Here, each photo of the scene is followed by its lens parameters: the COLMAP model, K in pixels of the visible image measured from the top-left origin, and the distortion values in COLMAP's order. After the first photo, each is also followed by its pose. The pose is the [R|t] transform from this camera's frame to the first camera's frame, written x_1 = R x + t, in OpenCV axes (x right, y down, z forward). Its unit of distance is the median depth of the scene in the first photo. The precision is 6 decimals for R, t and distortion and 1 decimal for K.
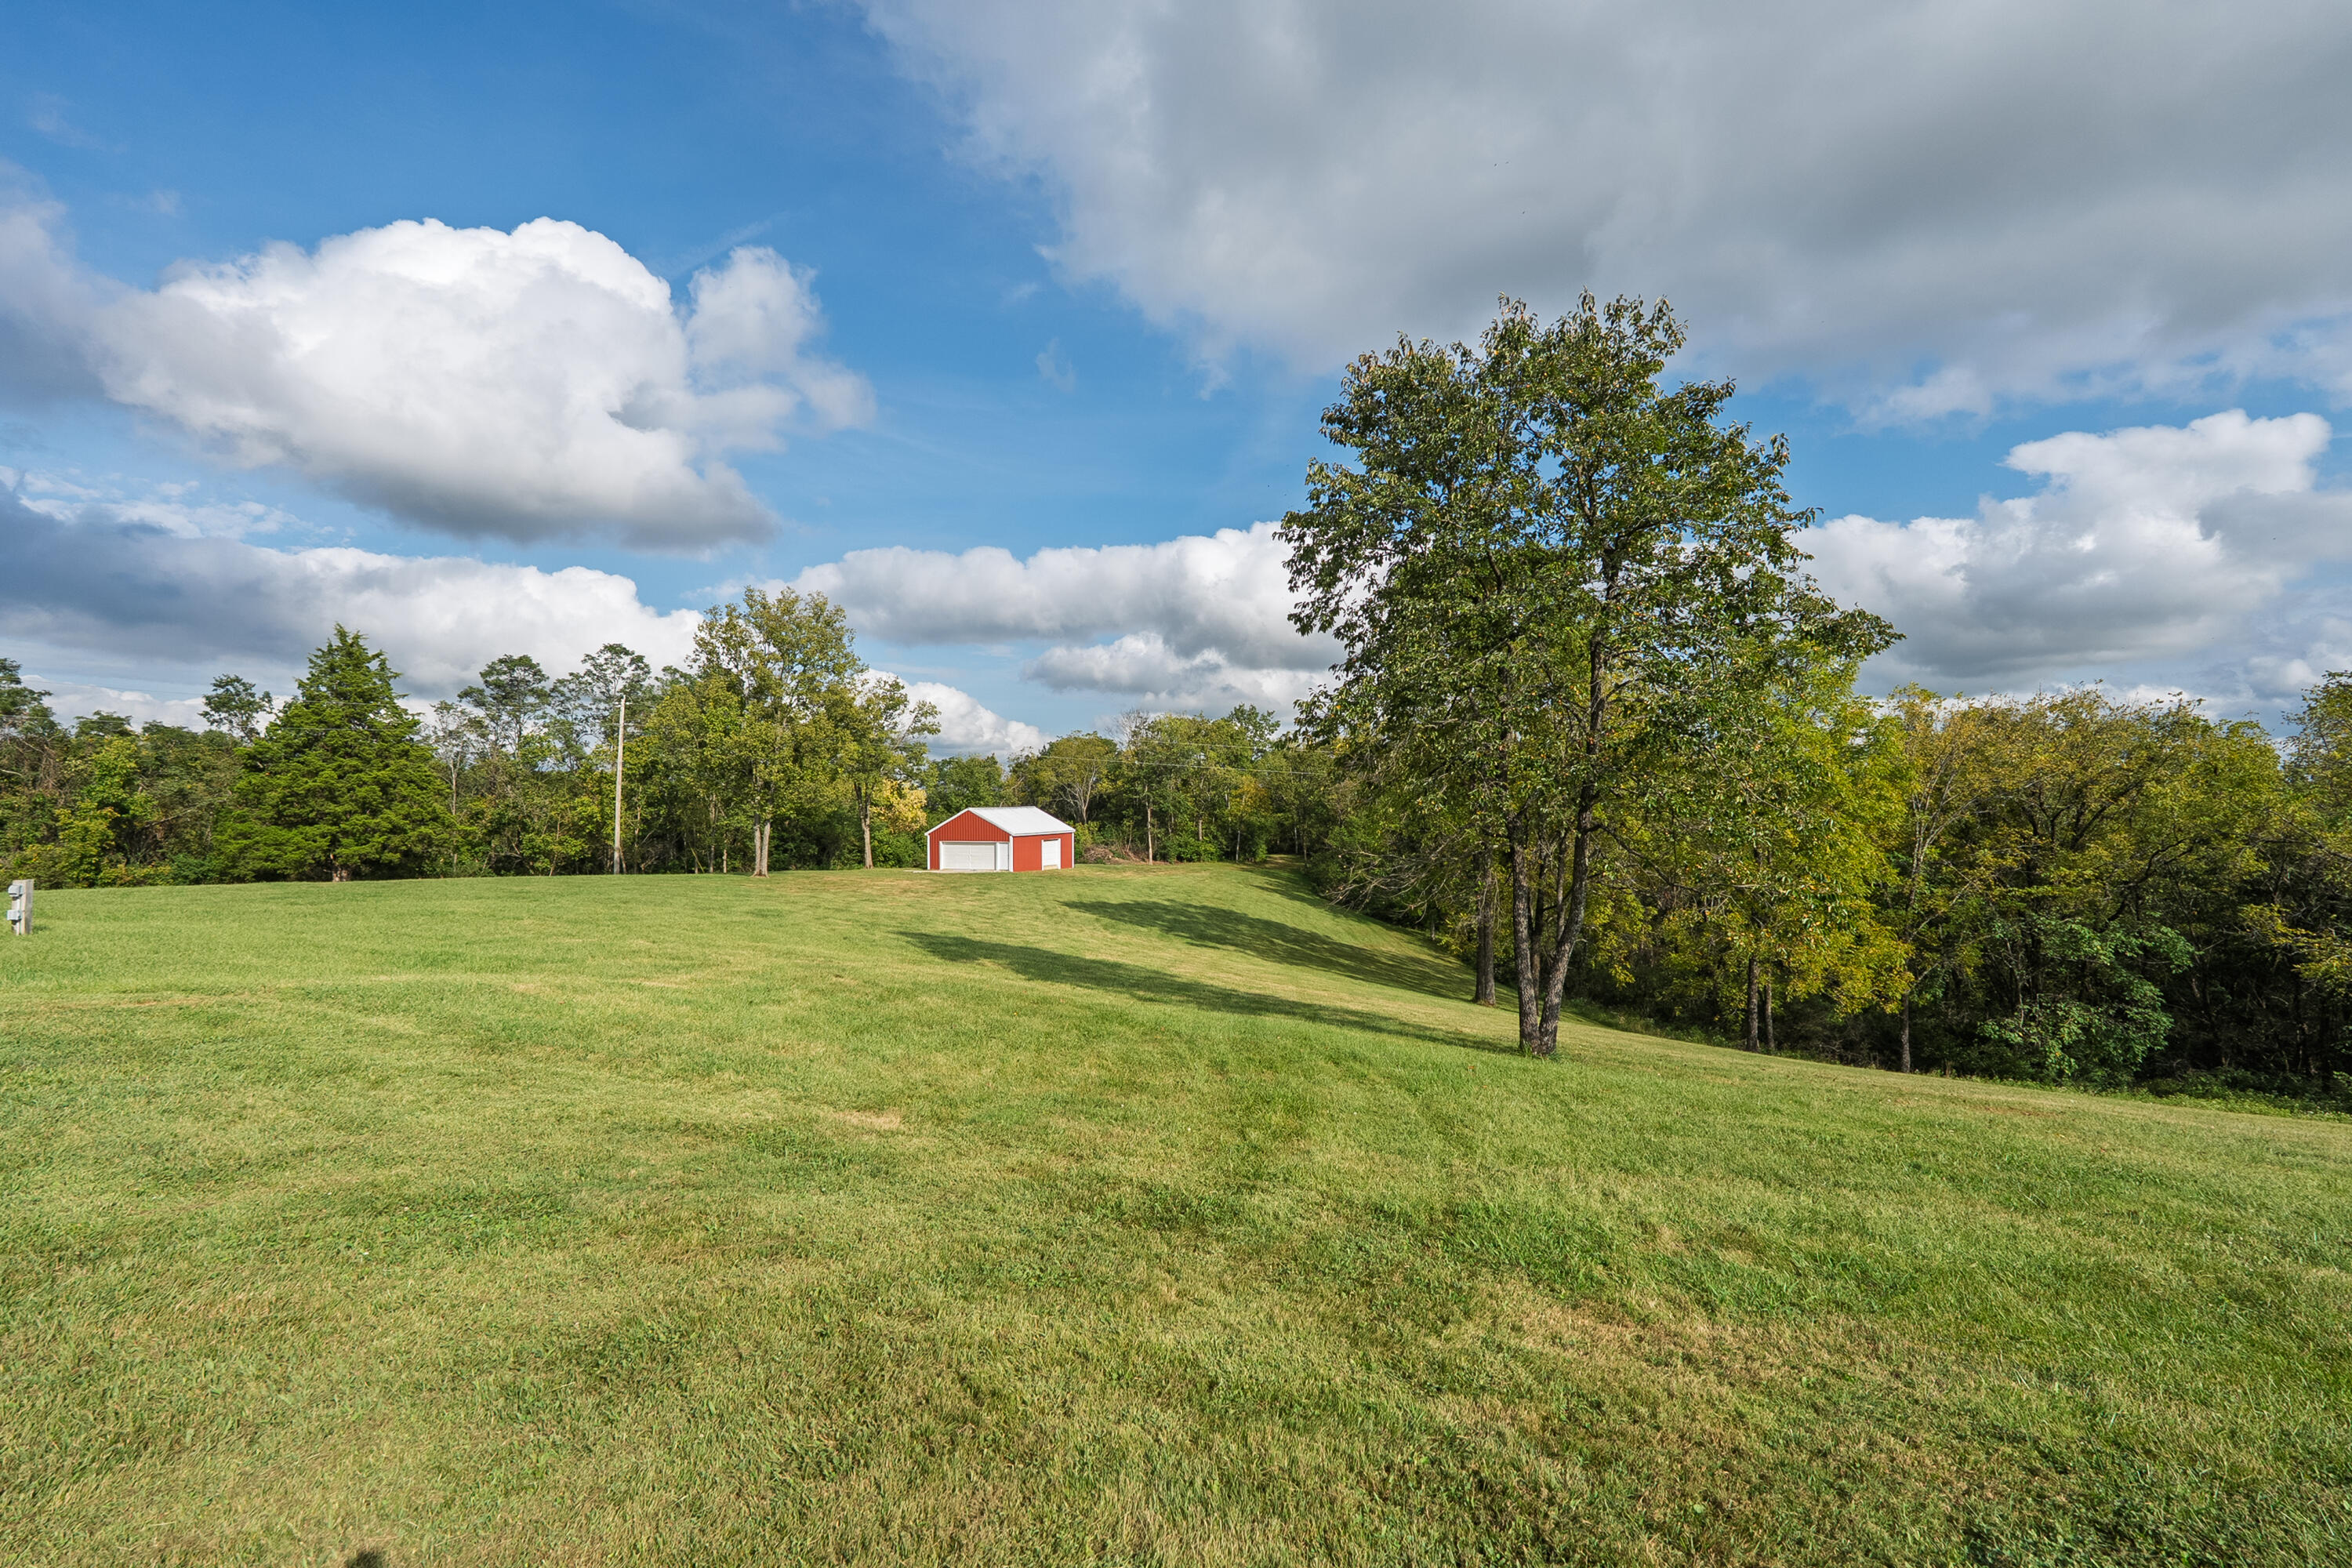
lens RADIAL K [[1033.7, 0, 1165.5], [0, 1033.7, 789.1], [0, 0, 1]] dist [-0.000295, -0.000081]
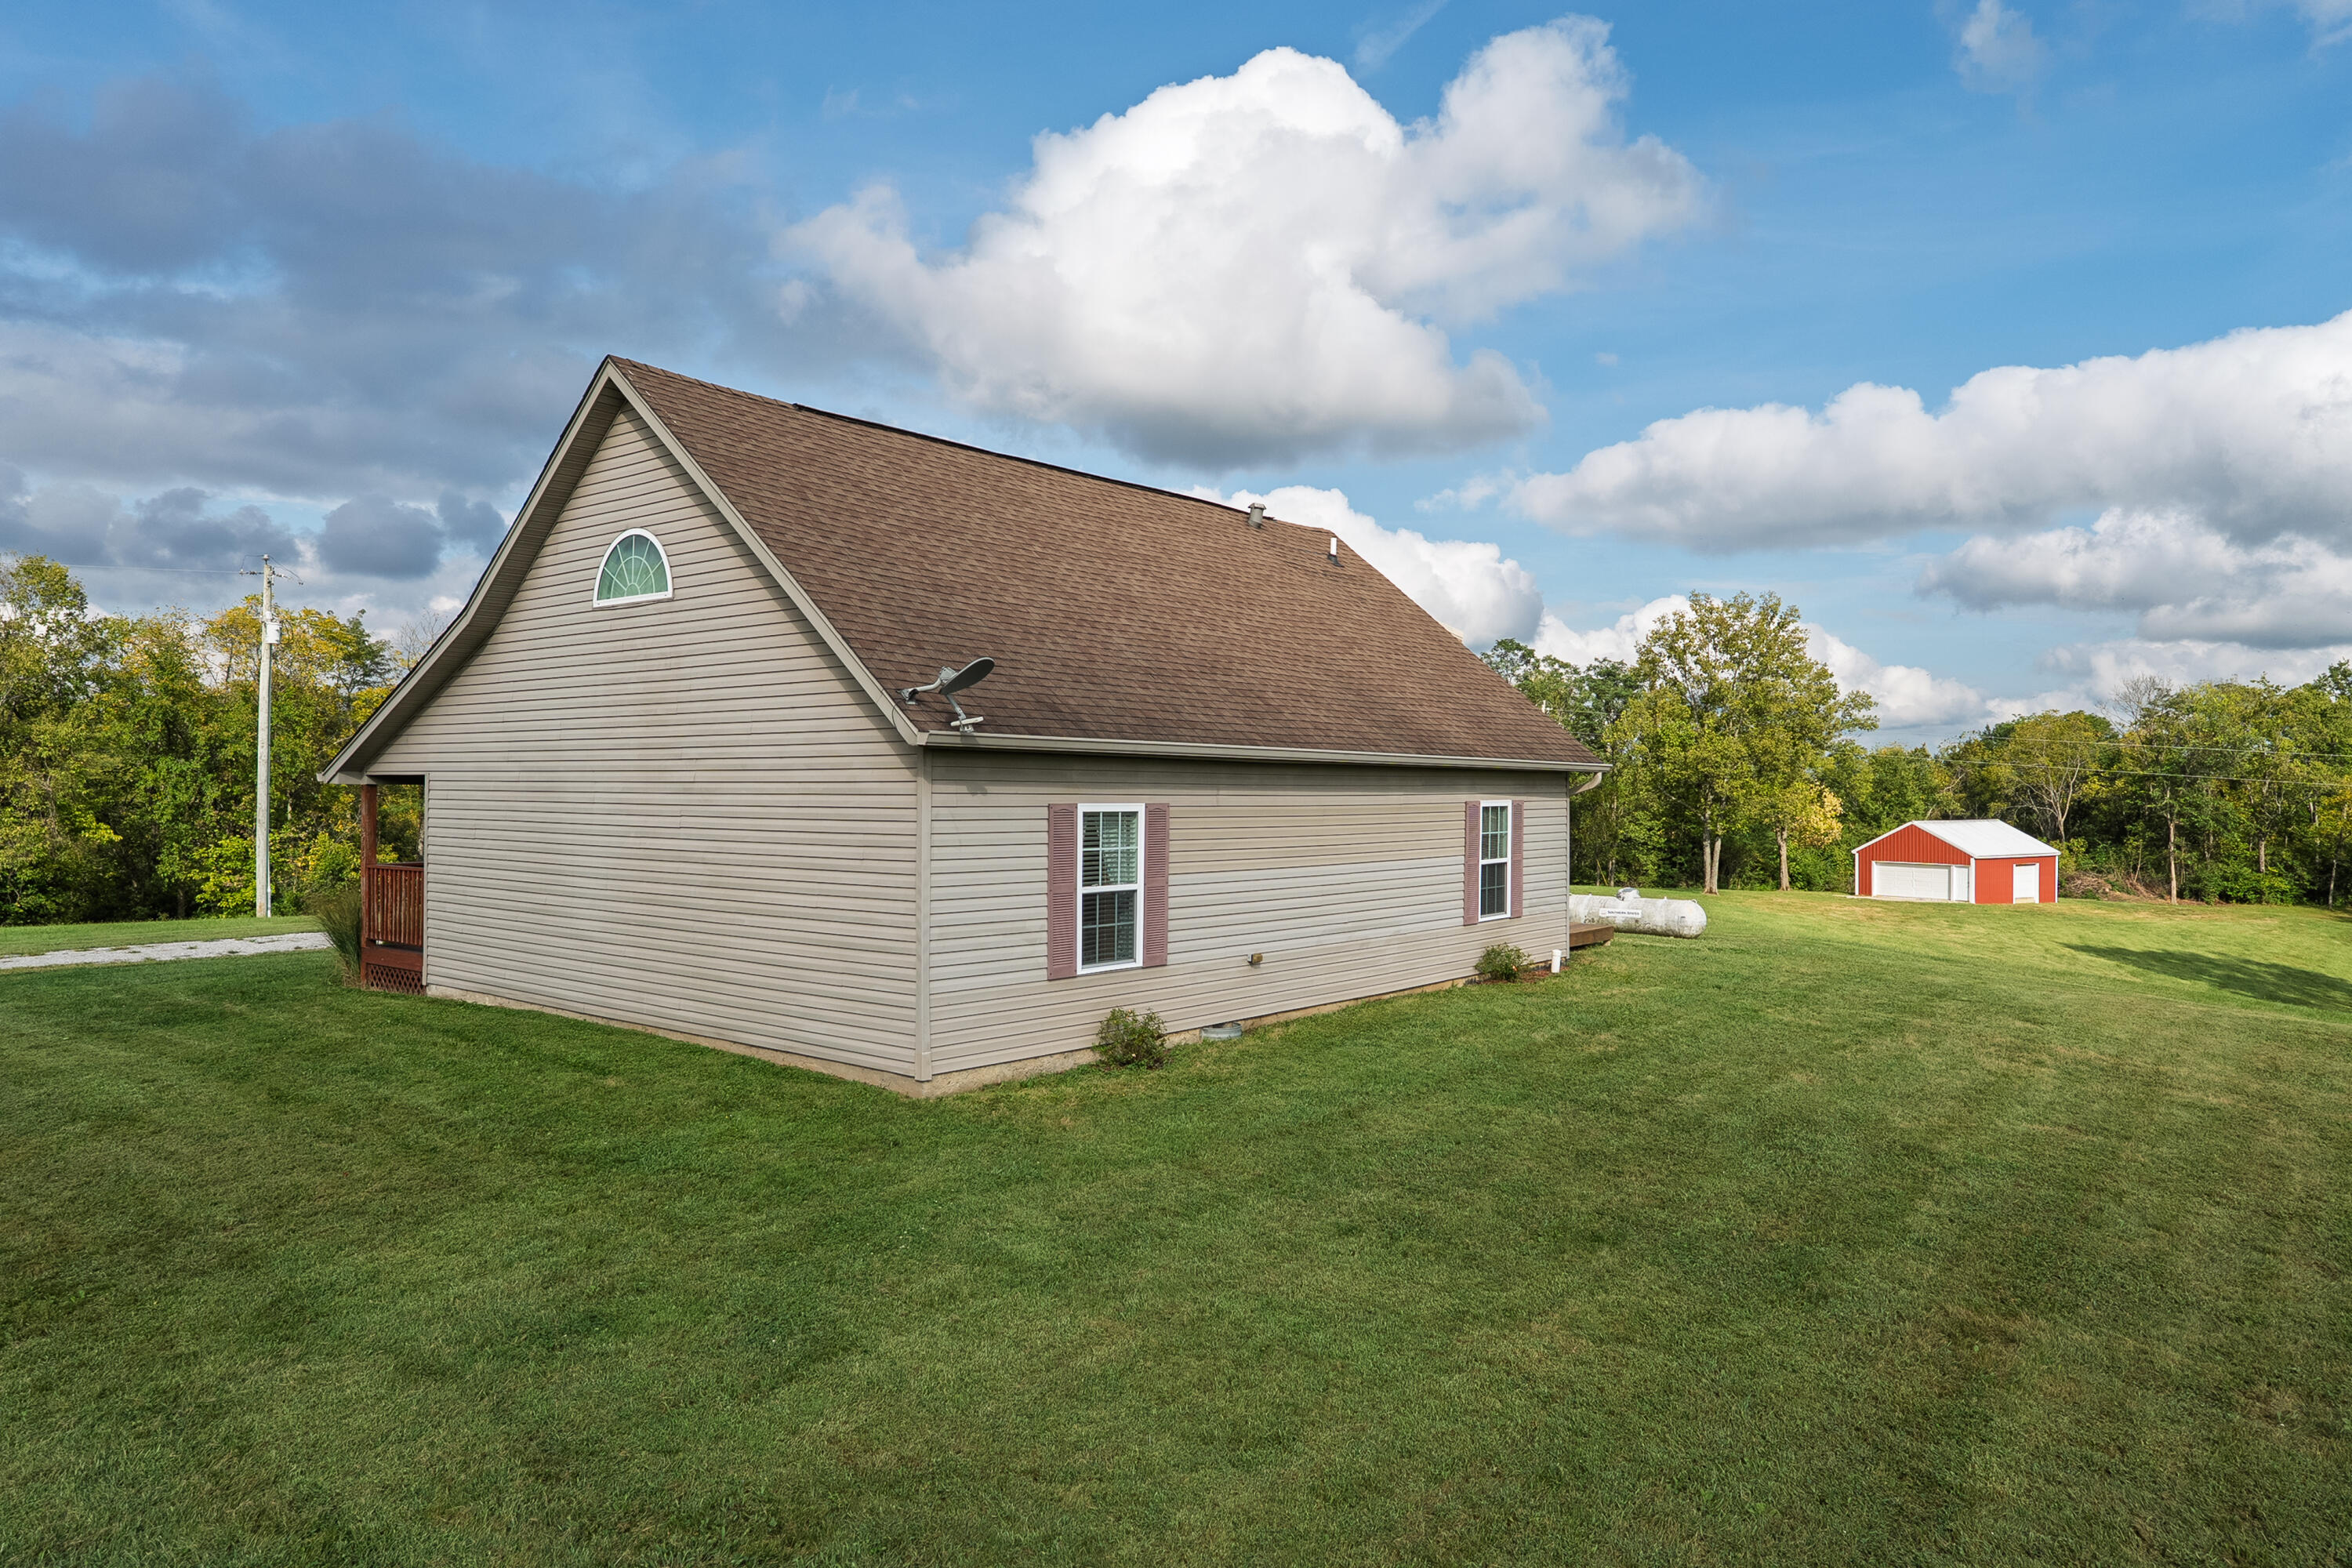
lens RADIAL K [[1540.8, 0, 1171.6], [0, 1540.8, 784.6], [0, 0, 1]] dist [-0.004775, -0.002911]
pose [[0.834853, 0.013423, -0.550309, -0.009858], [-0.007148, 0.999883, 0.013546, -0.016646], [0.550427, -0.007375, 0.834851, -0.234830]]
